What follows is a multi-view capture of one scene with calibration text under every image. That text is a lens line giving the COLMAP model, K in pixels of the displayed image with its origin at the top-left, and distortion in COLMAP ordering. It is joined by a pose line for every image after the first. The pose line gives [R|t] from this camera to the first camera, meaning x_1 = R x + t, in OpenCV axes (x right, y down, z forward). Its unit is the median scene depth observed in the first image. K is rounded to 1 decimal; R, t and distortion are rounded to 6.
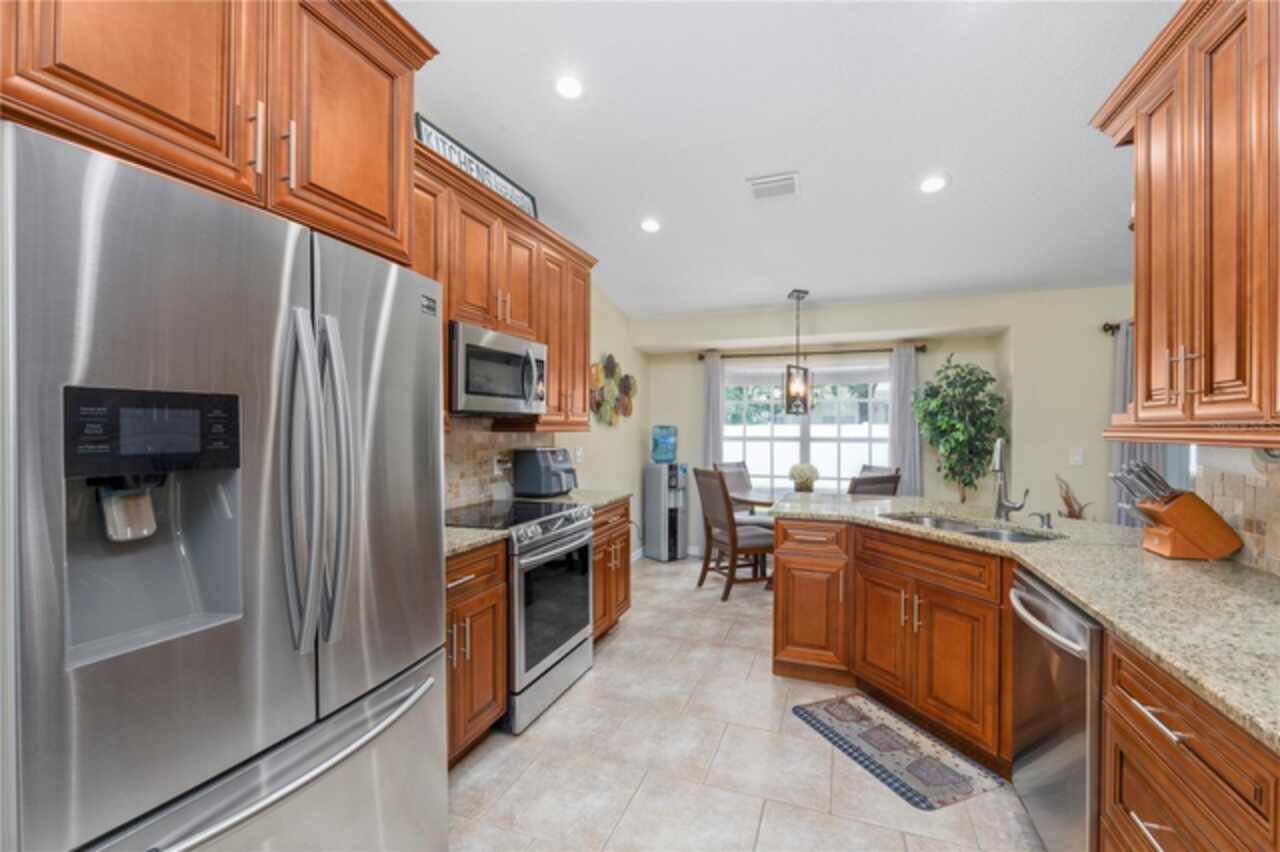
lens RADIAL K [[546.9, 0, 639.3], [0, 546.9, 432.2], [0, 0, 1]] dist [-0.000725, -0.001492]
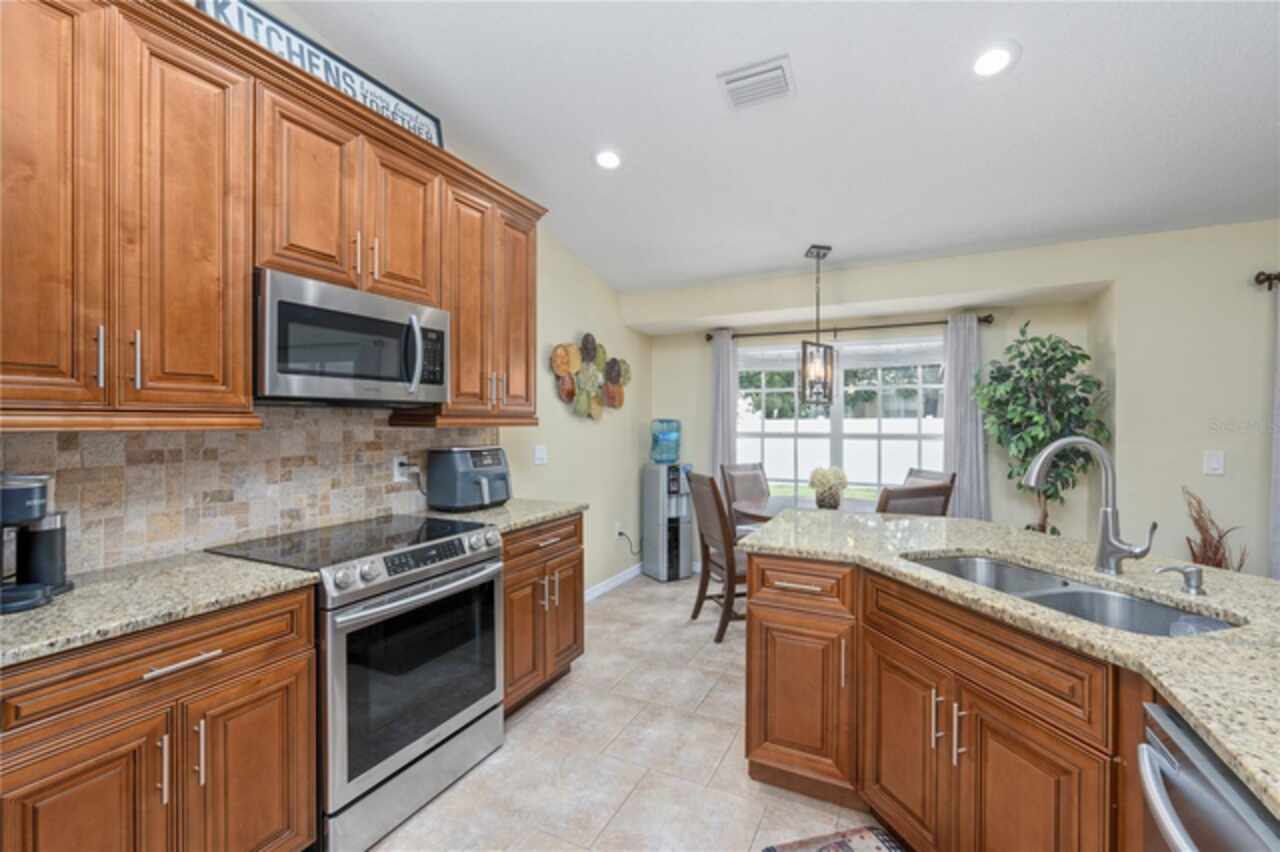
lens RADIAL K [[546.9, 0, 639.4], [0, 546.9, 423.4], [0, 0, 1]] dist [-0.000725, -0.001492]
pose [[0.994390, -0.000126, -0.105778, 0.169941], [-0.000482, 0.999984, -0.005724, -0.000936], [0.105777, 0.005742, 0.994373, 0.277260]]
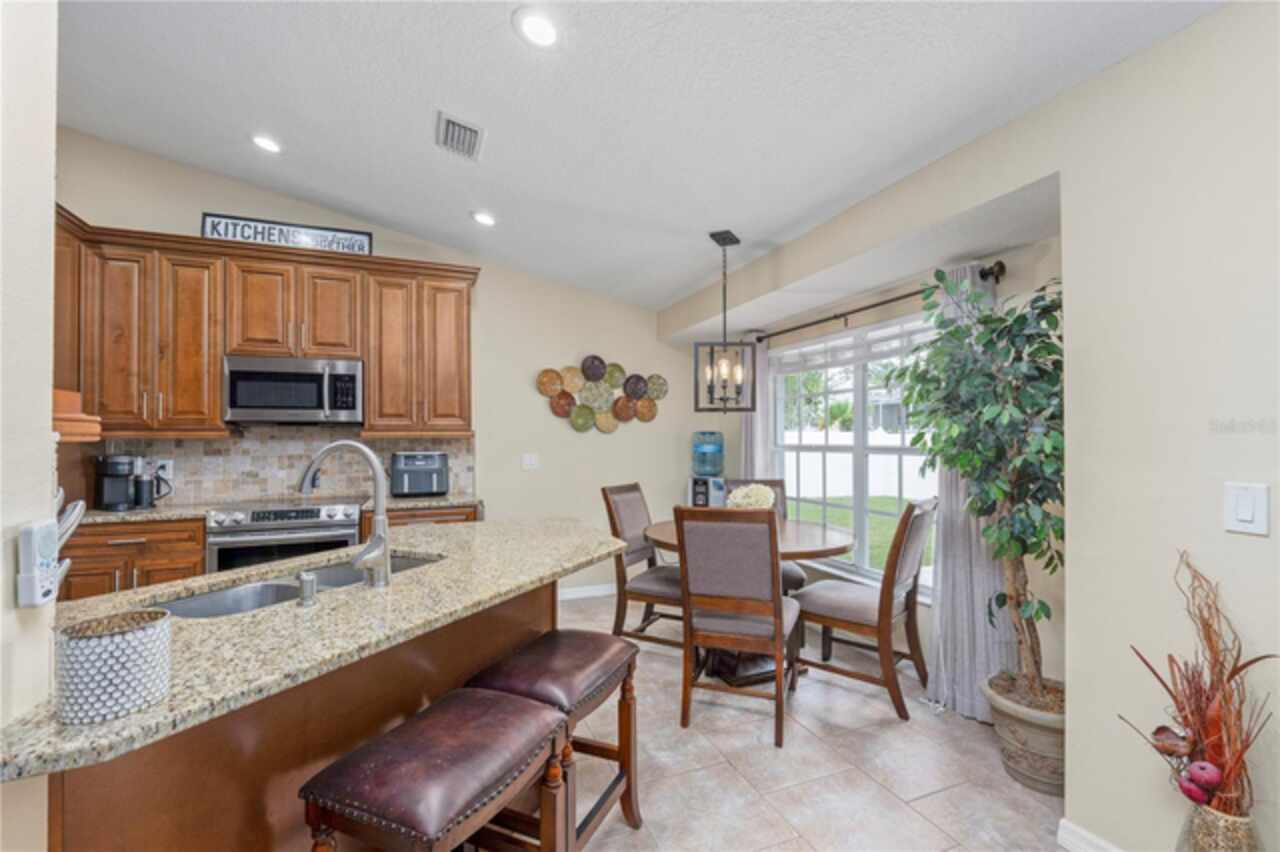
lens RADIAL K [[546.9, 0, 637.2], [0, 546.9, 433.7], [0, 0, 1]] dist [-0.000725, -0.001492]
pose [[0.675968, -0.010981, -0.736850, 1.041503], [-0.001159, 0.999872, -0.015964, 0.008908], [0.736931, 0.011645, 0.675868, 0.652728]]
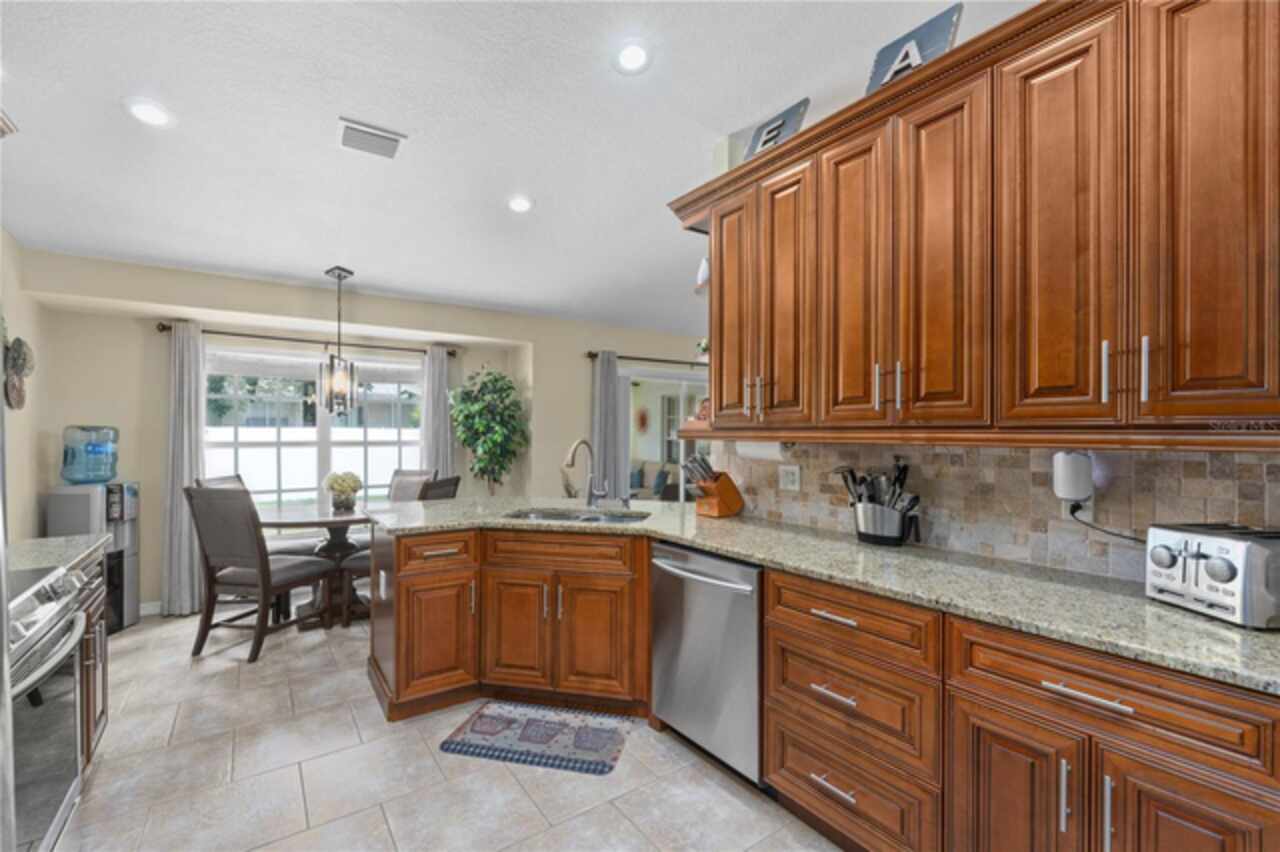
lens RADIAL K [[546.9, 0, 643.0], [0, 546.9, 434.3], [0, 0, 1]] dist [-0.000725, -0.001492]
pose [[0.559203, -0.003807, 0.829022, -0.218758], [0.004732, 0.999988, 0.001399, 0.000045], [-0.829017, 0.003141, 0.559215, 0.192343]]
